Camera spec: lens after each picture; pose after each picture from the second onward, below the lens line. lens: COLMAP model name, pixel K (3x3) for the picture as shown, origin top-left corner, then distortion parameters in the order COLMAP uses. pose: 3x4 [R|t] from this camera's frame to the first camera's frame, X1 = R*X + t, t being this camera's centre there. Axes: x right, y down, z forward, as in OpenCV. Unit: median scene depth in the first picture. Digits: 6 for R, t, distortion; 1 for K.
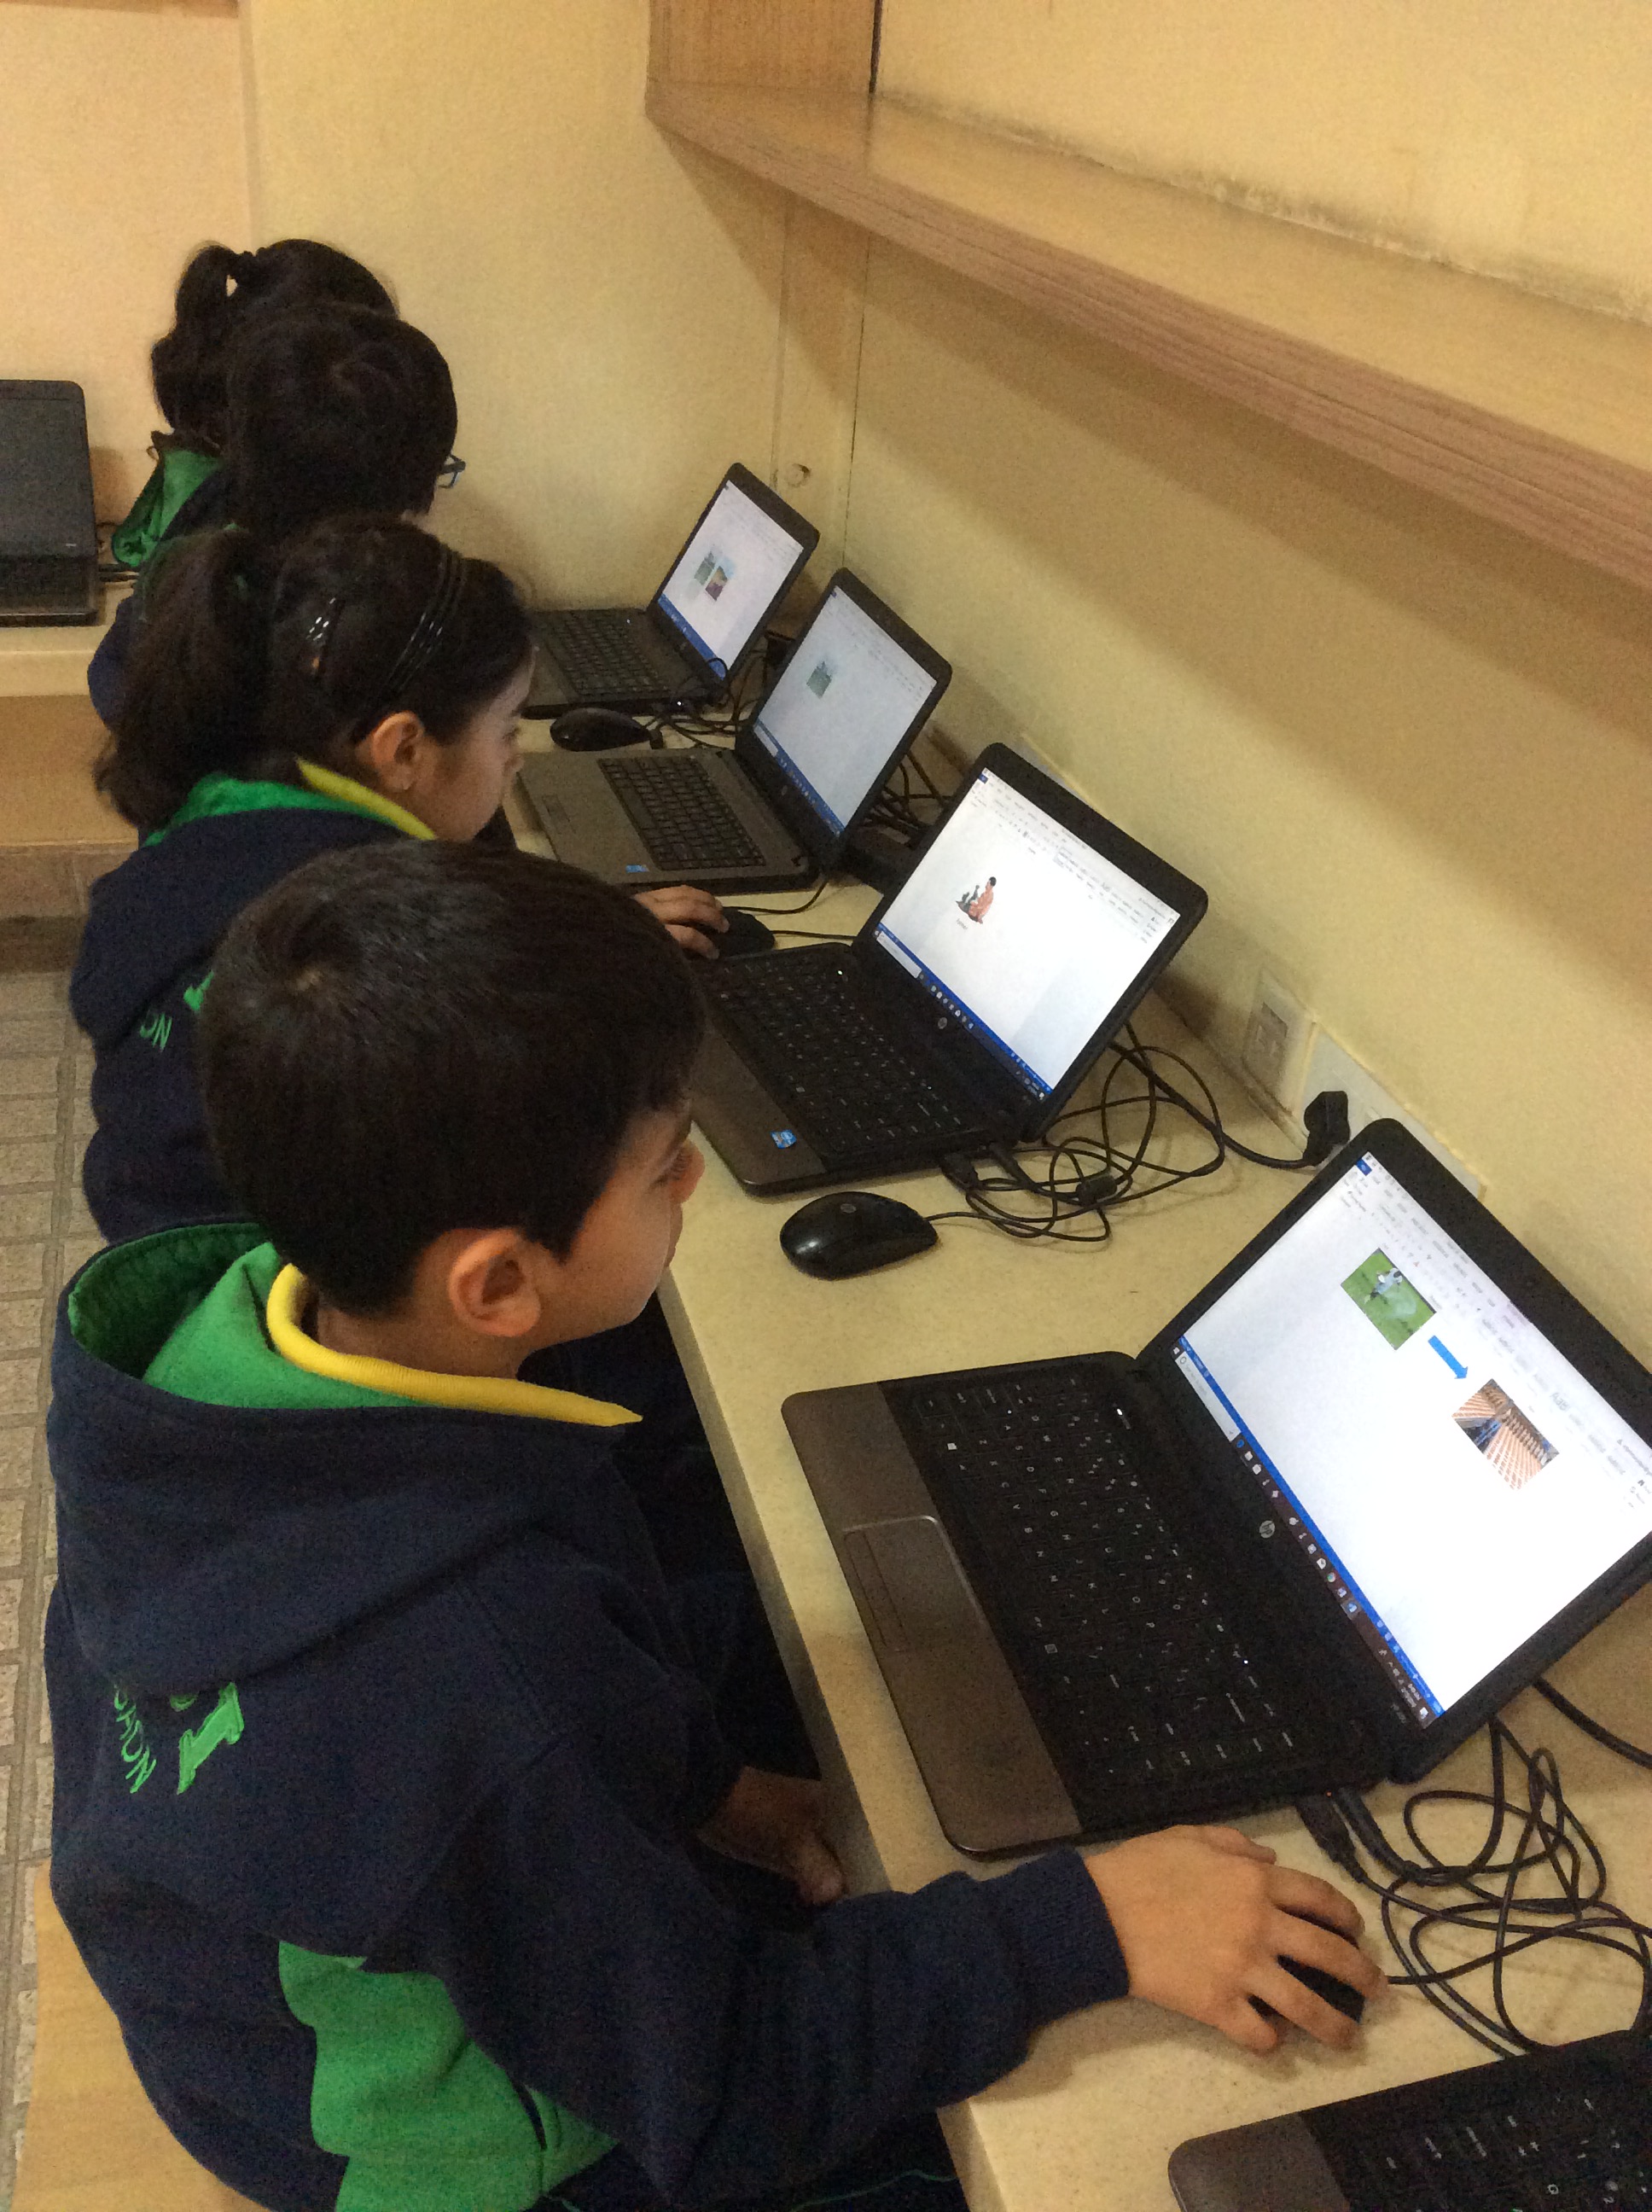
lens RADIAL K [[2024.7, 0, 826.0], [0, 2024.7, 1106.0], [0, 0, 1]] dist [0.133053, -0.252009]
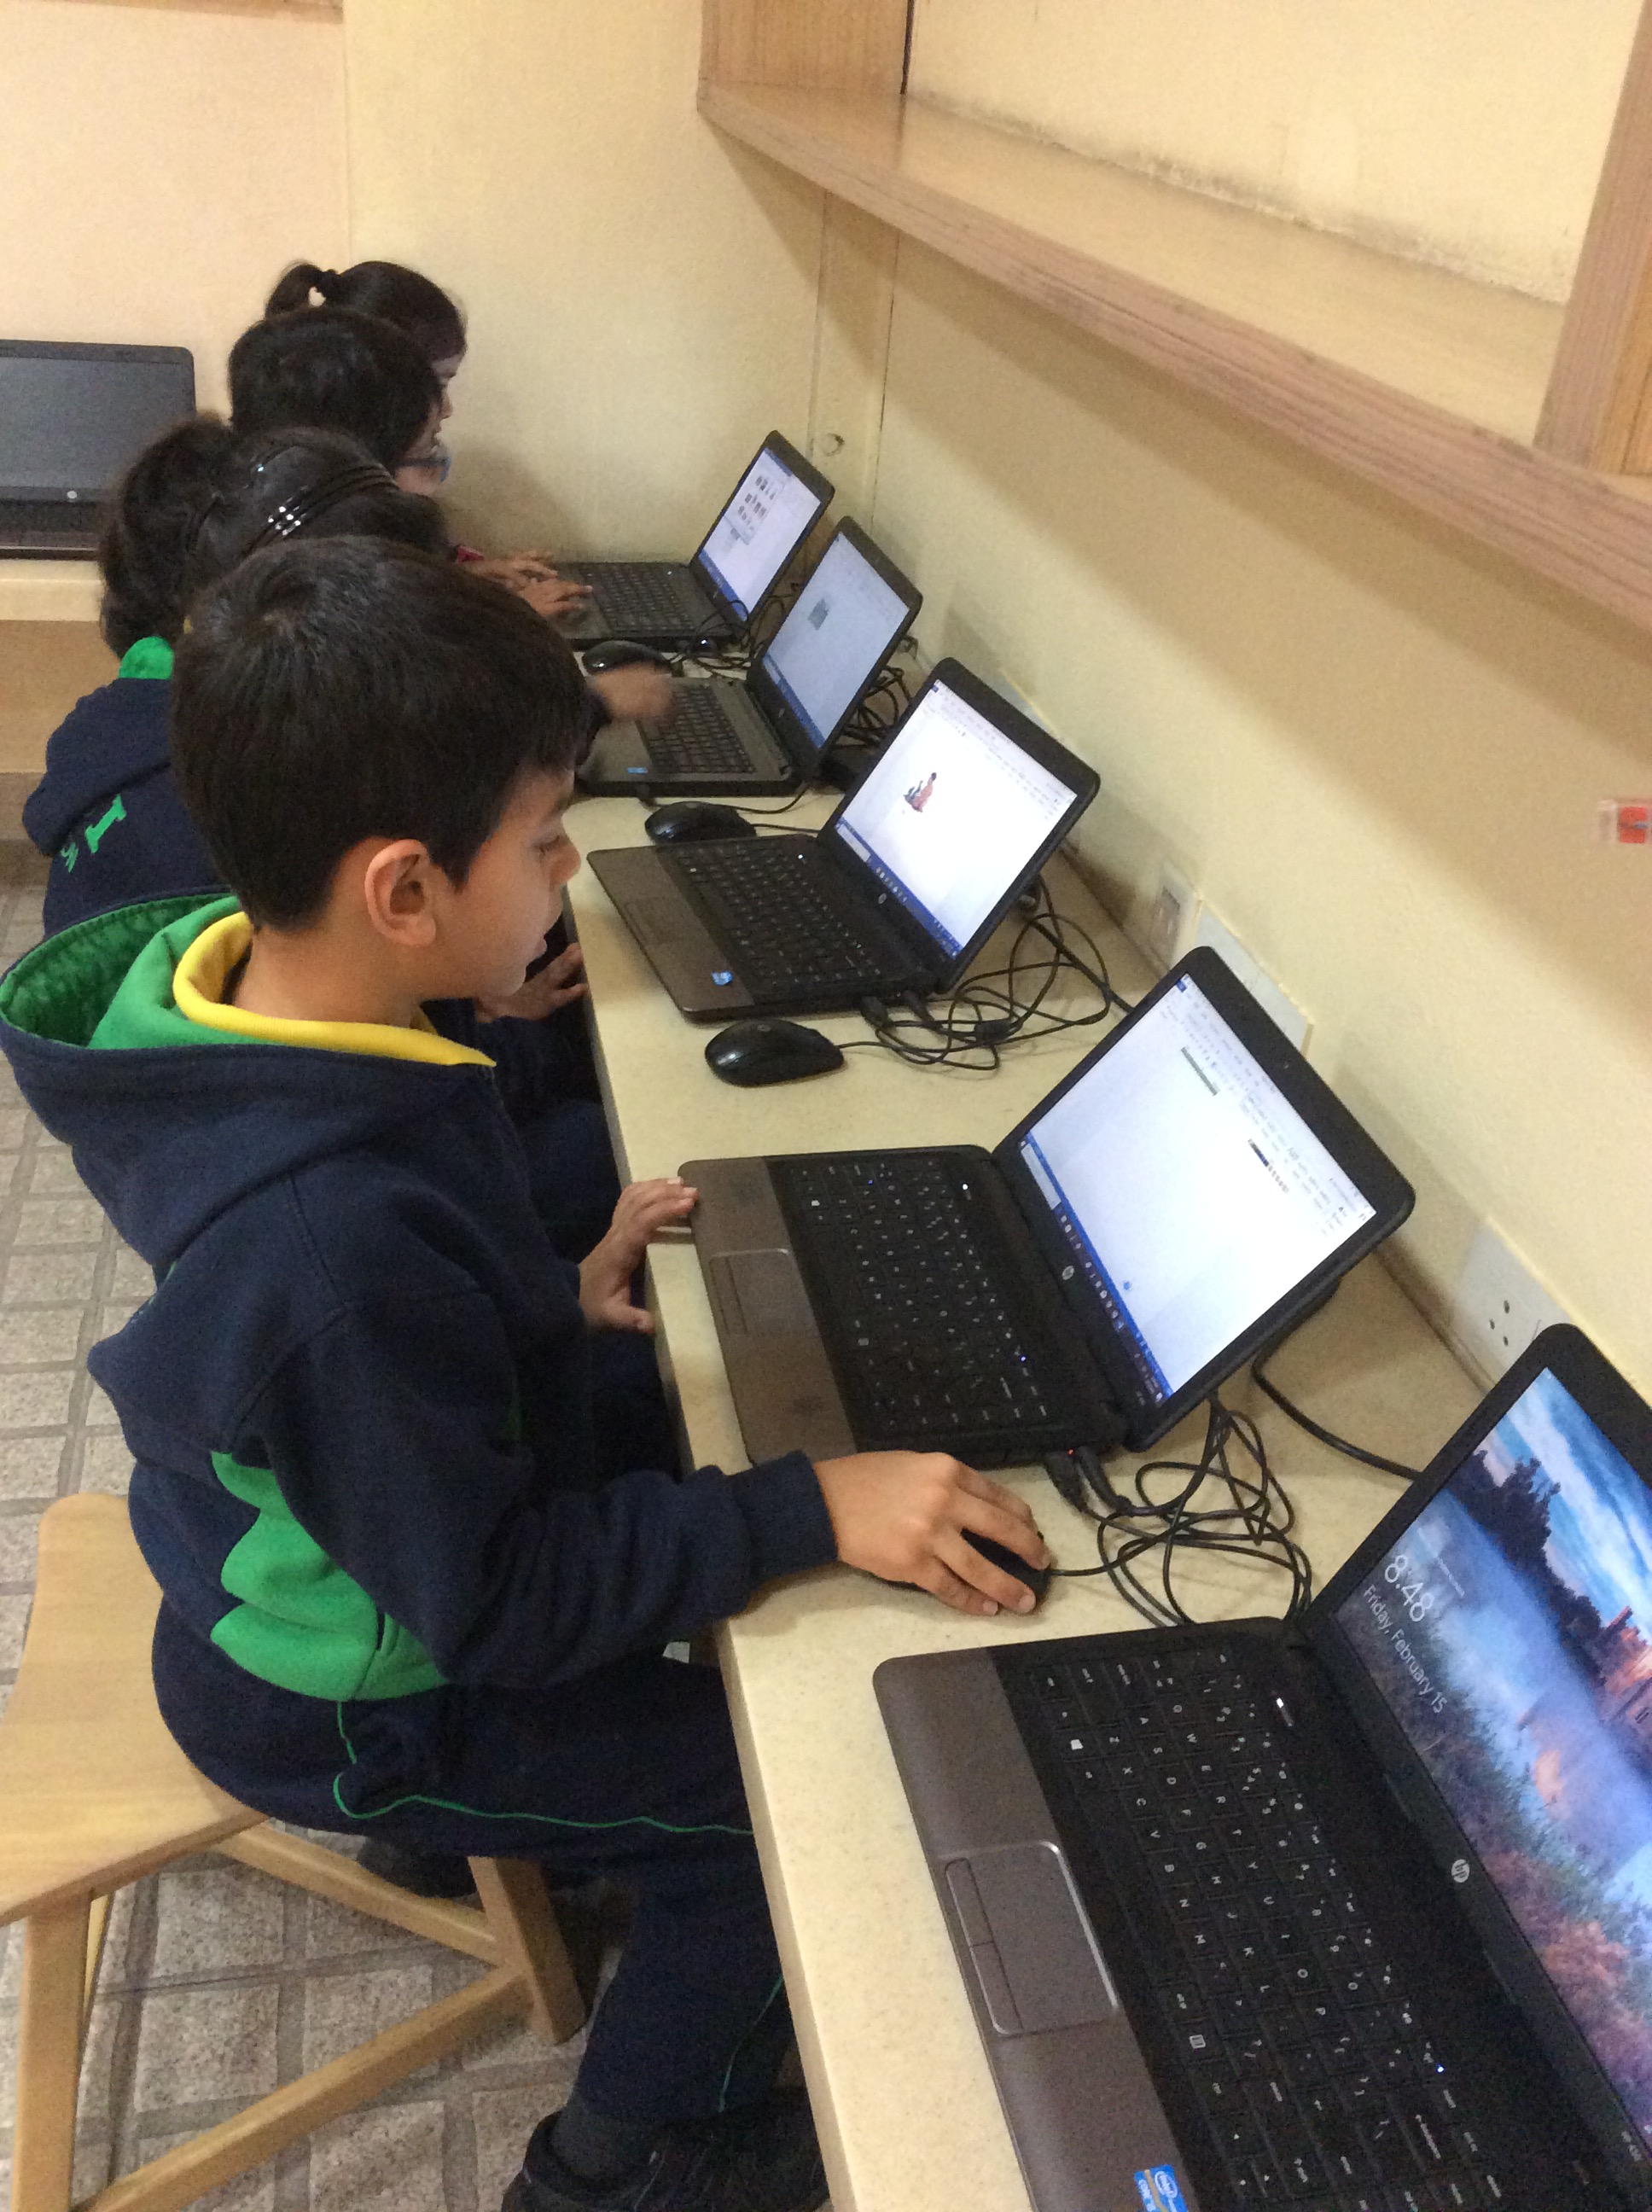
lens RADIAL K [[1997.0, 0, 832.8], [0, 1997.0, 1096.5], [0, 0, 1]] dist [0.131883, -0.243896]
pose [[0.998001, 0.037544, -0.050831, 0.099578], [-0.038069, 0.999231, -0.009414, 0.089392], [0.050438, 0.011330, 0.998663, -0.128353]]
